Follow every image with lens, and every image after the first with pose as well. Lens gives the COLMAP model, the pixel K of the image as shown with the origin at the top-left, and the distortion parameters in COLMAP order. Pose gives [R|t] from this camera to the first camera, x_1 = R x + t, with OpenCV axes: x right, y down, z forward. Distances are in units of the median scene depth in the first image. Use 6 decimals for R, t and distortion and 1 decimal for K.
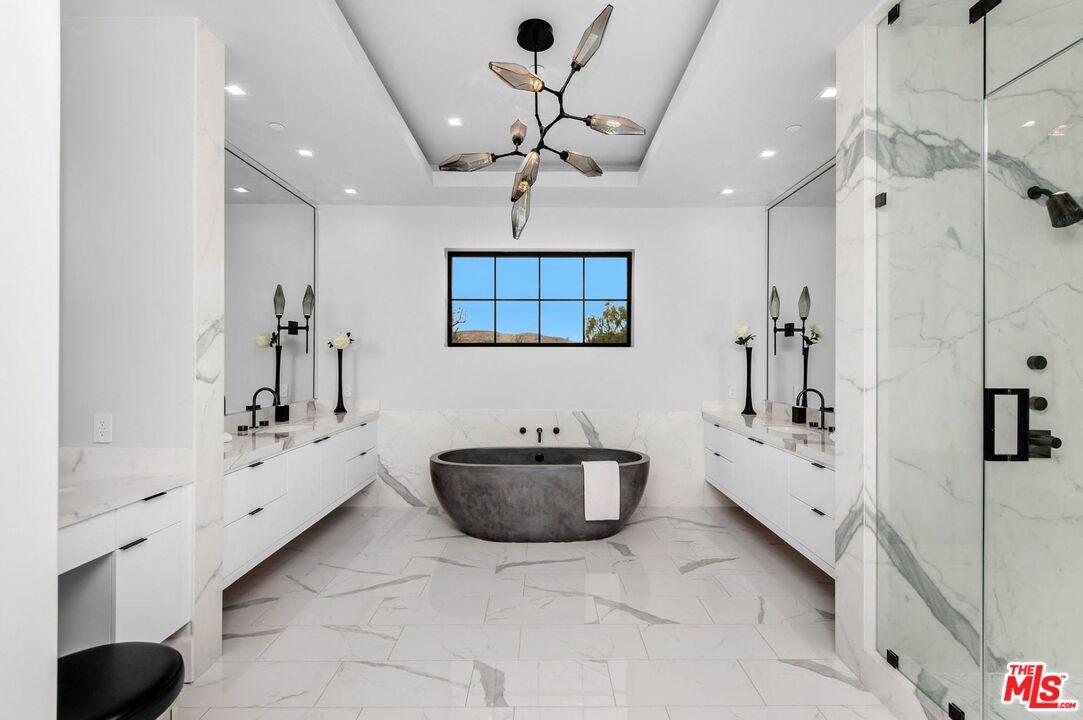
lens RADIAL K [[486.2, 0, 541.5], [0, 486.2, 360.0], [0, 0, 1]] dist [0.034661, 0.000114]
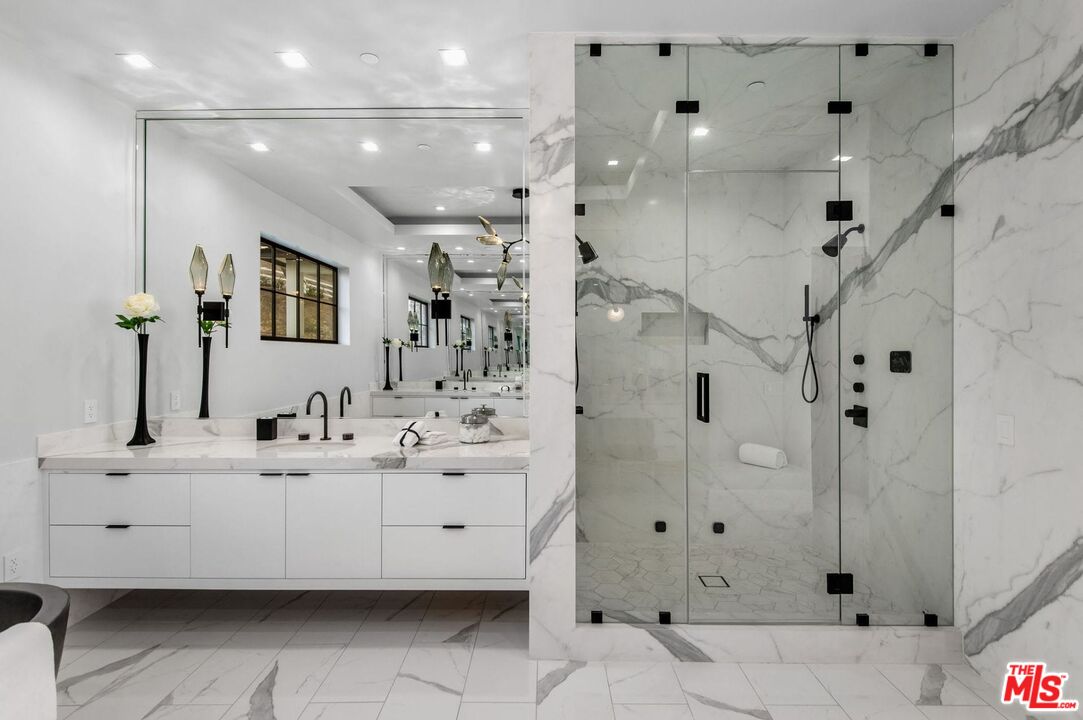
lens RADIAL K [[486.2, 0, 541.5], [0, 486.2, 360.0], [0, 0, 1]] dist [0.034661, 0.000114]
pose [[0.026015, 0.001488, 0.999660, -0.374262], [-0.004610, 0.999988, -0.001369, 0.012068], [-0.999651, -0.004573, 0.026022, 0.981623]]
